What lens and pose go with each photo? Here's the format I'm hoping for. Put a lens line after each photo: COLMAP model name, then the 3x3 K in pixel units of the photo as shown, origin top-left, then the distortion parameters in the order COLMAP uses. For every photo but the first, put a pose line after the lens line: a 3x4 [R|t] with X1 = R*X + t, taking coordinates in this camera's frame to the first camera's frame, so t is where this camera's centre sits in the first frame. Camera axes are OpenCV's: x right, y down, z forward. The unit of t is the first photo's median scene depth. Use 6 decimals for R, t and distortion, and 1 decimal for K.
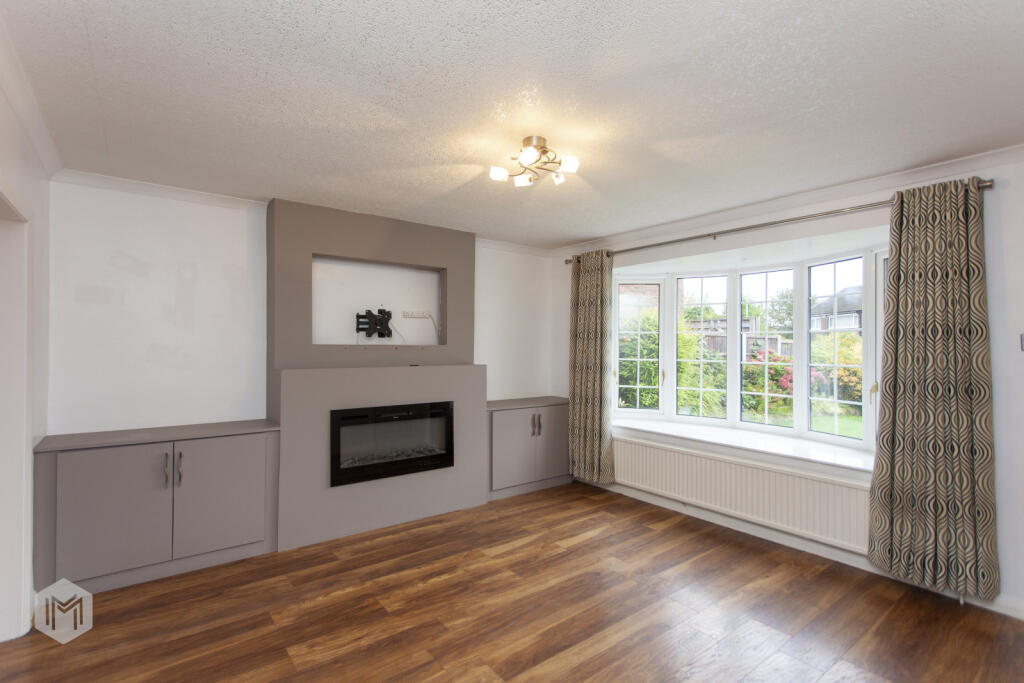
lens RADIAL K [[486.2, 0, 508.3], [0, 486.2, 341.2], [0, 0, 1]] dist [-0.000025, -0.000051]
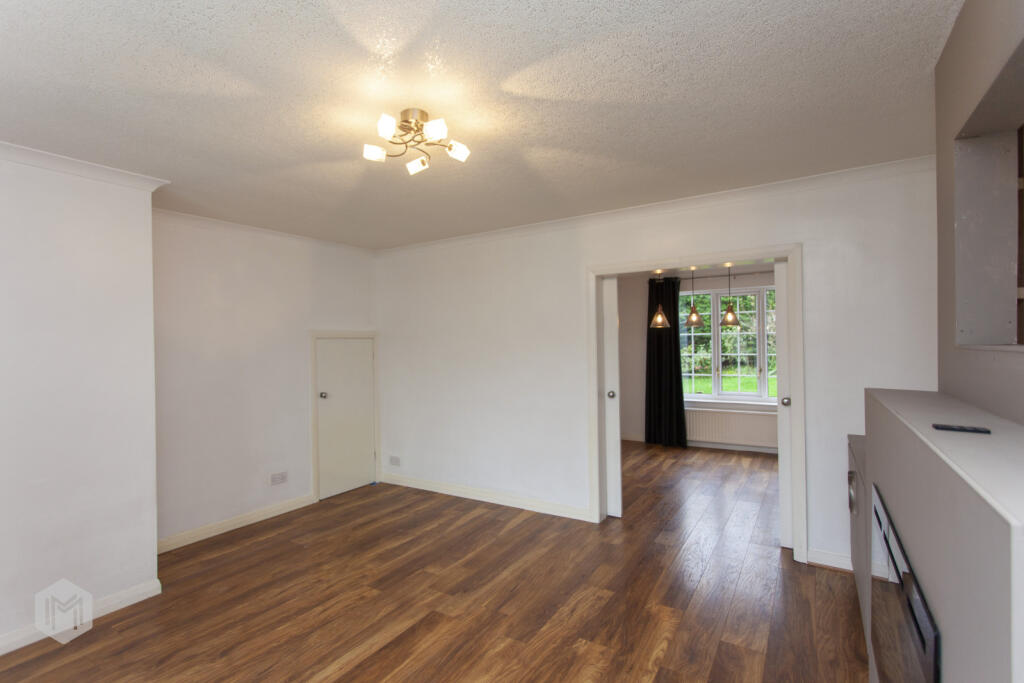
lens RADIAL K [[486.2, 0, 509.6], [0, 486.2, 349.8], [0, 0, 1]] dist [-0.000025, -0.000051]
pose [[-0.938475, 0.017642, -0.344895, 0.201248], [0.018481, 0.999829, 0.000853, 0.003046], [0.344851, -0.005573, -0.938641, 1.931853]]
